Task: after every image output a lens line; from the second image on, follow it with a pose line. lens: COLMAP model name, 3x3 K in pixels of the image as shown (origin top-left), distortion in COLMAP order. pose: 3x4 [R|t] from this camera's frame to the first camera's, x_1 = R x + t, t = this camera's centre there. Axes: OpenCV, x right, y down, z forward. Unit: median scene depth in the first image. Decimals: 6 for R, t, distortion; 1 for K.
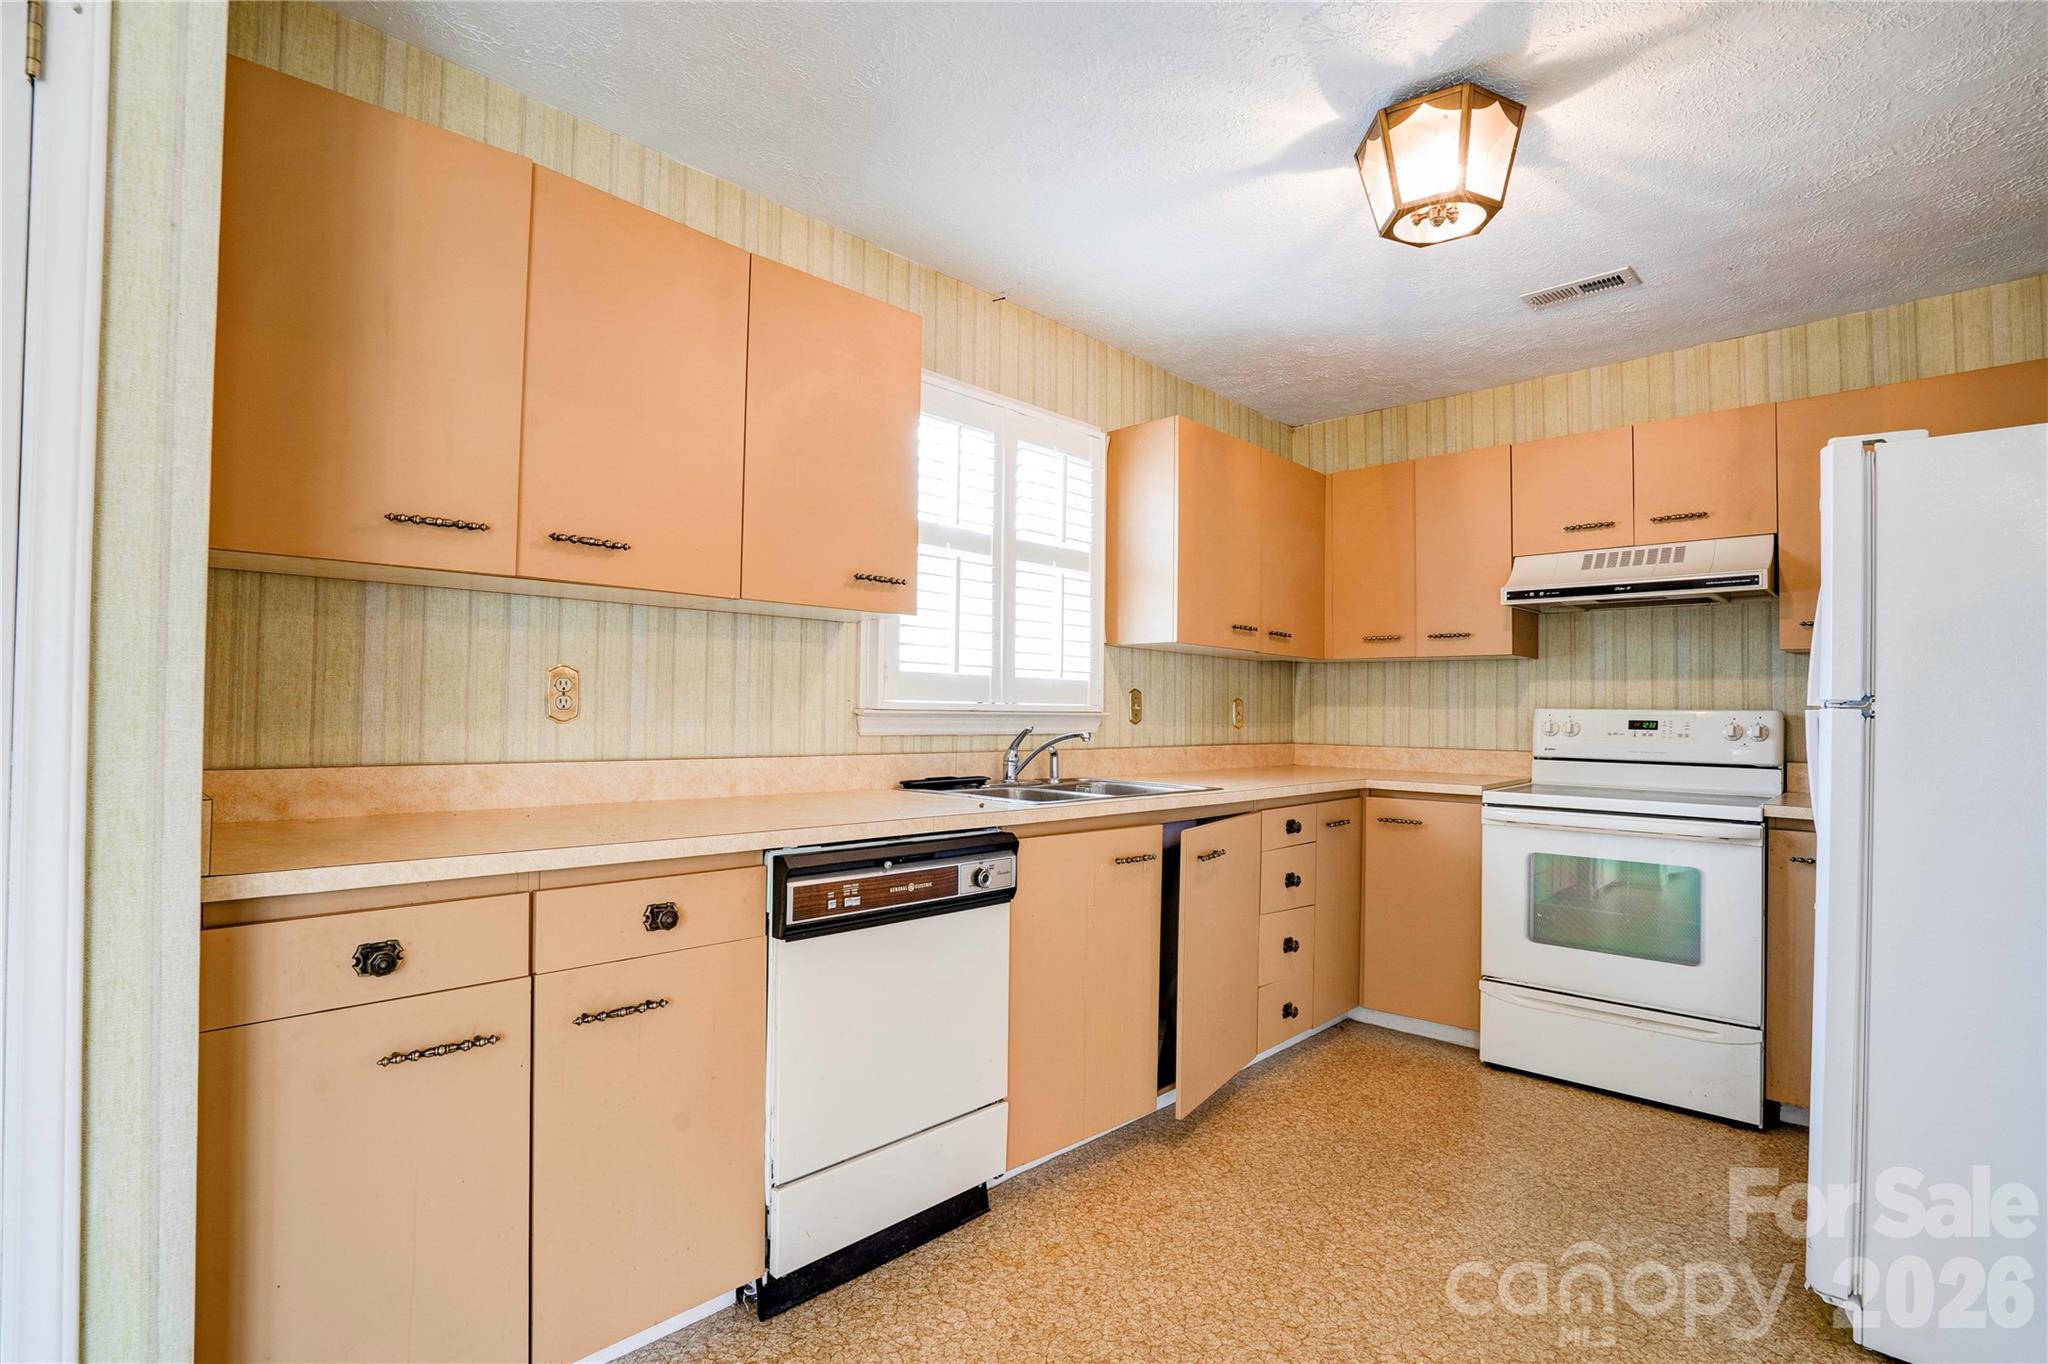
lens RADIAL K [[989.1, 0, 1022.0], [0, 989.1, 685.8], [0, 0, 1]] dist [-0.063194, 0.039254]
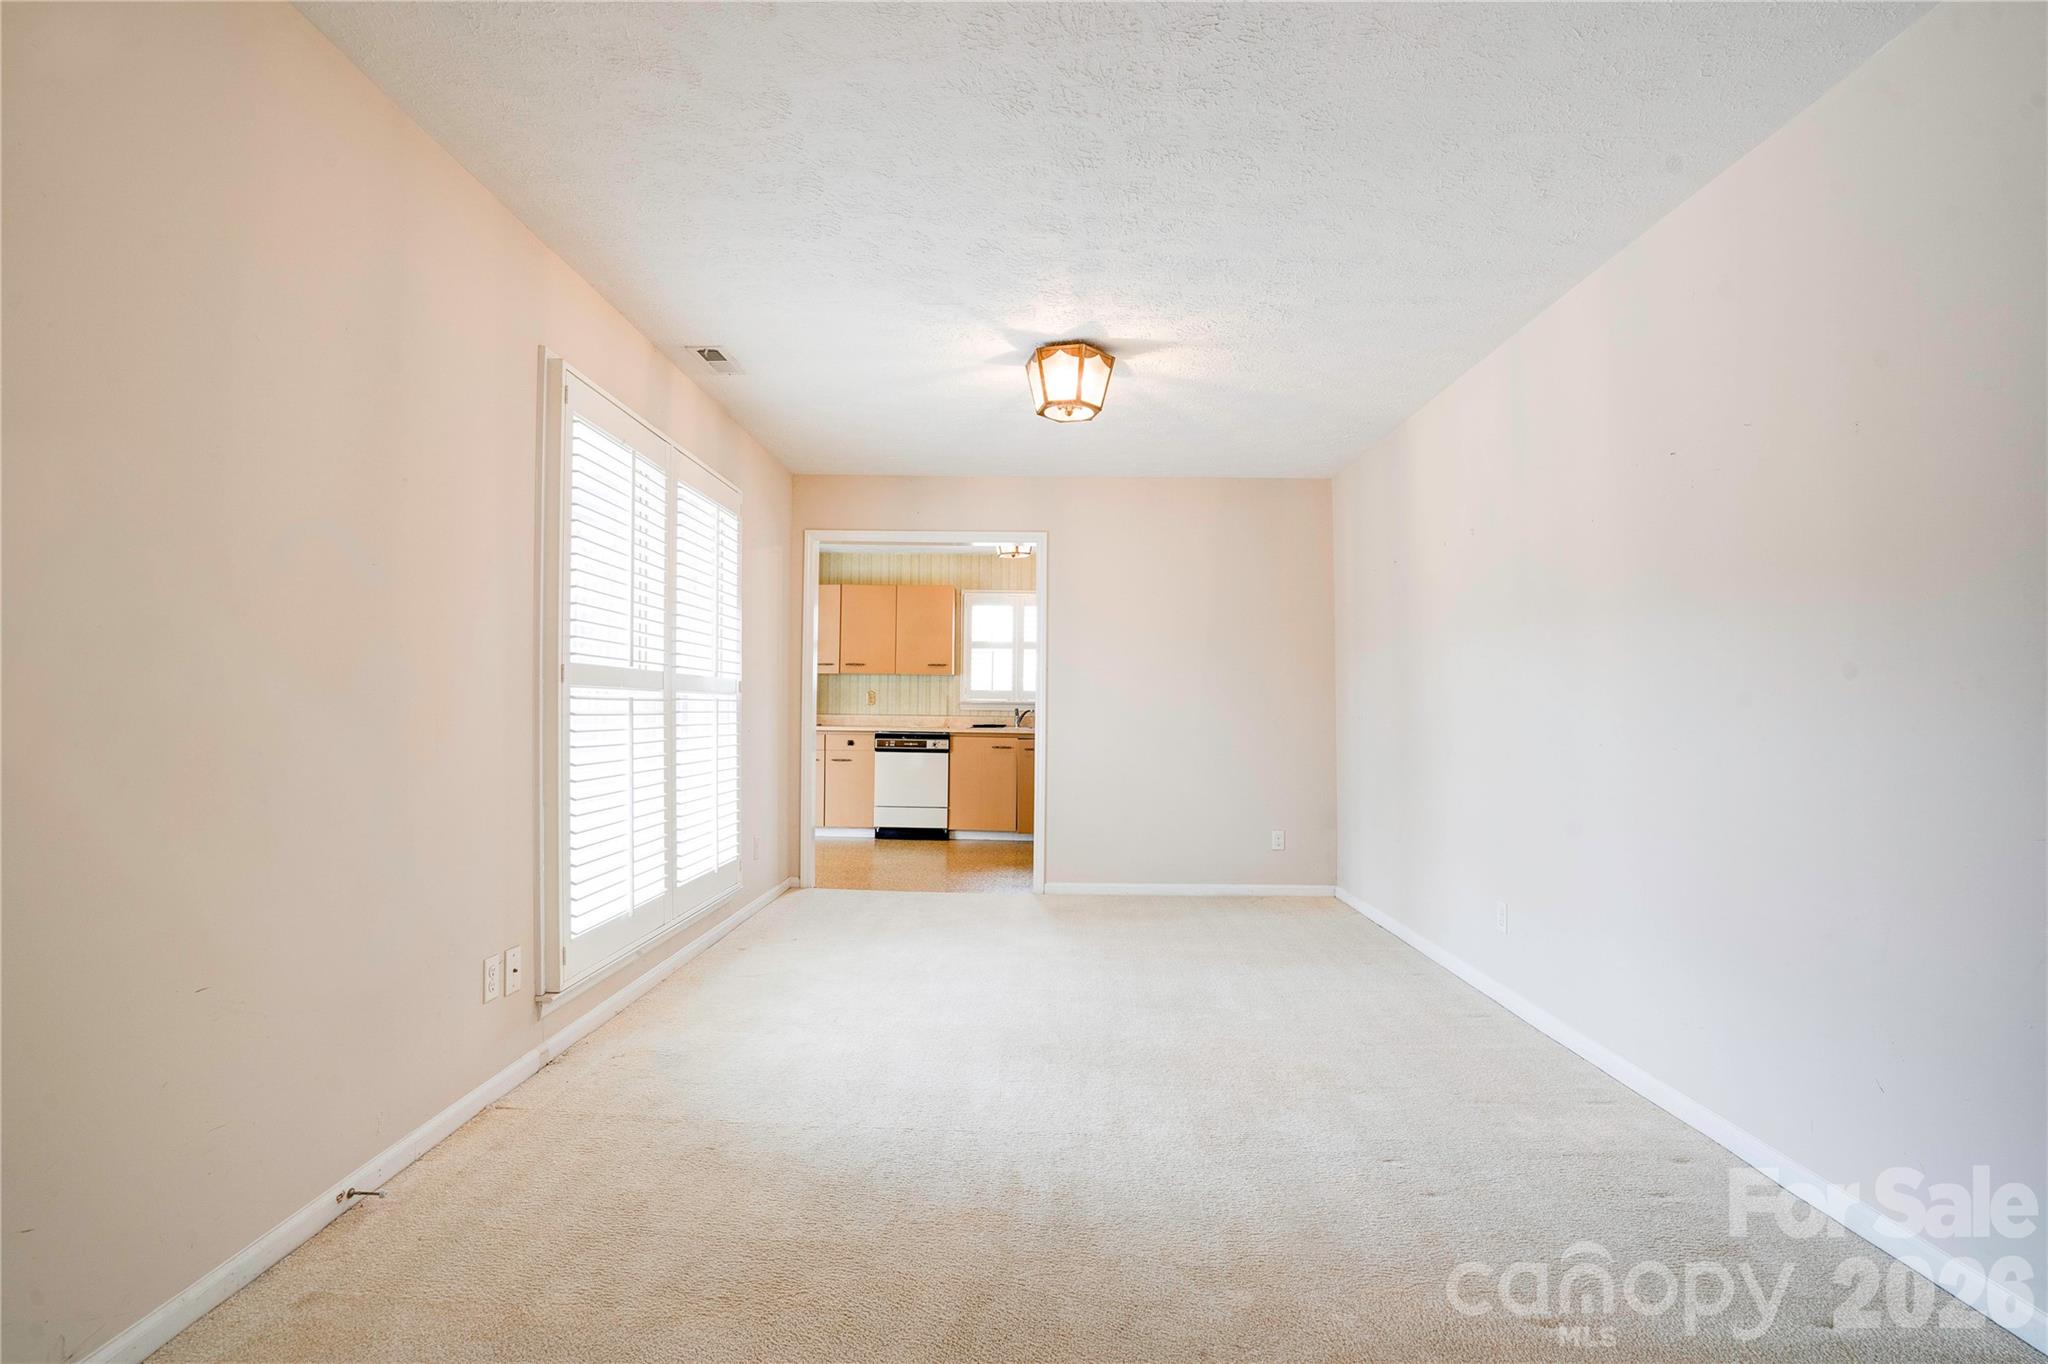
lens RADIAL K [[989.1, 0, 1022.0], [0, 989.1, 685.8], [0, 0, 1]] dist [-0.063194, 0.039254]
pose [[0.686413, -0.023066, -0.726846, 2.953012], [0.014407, 0.999732, -0.018120, 0.041099], [0.727069, 0.001966, 0.686562, -1.367189]]
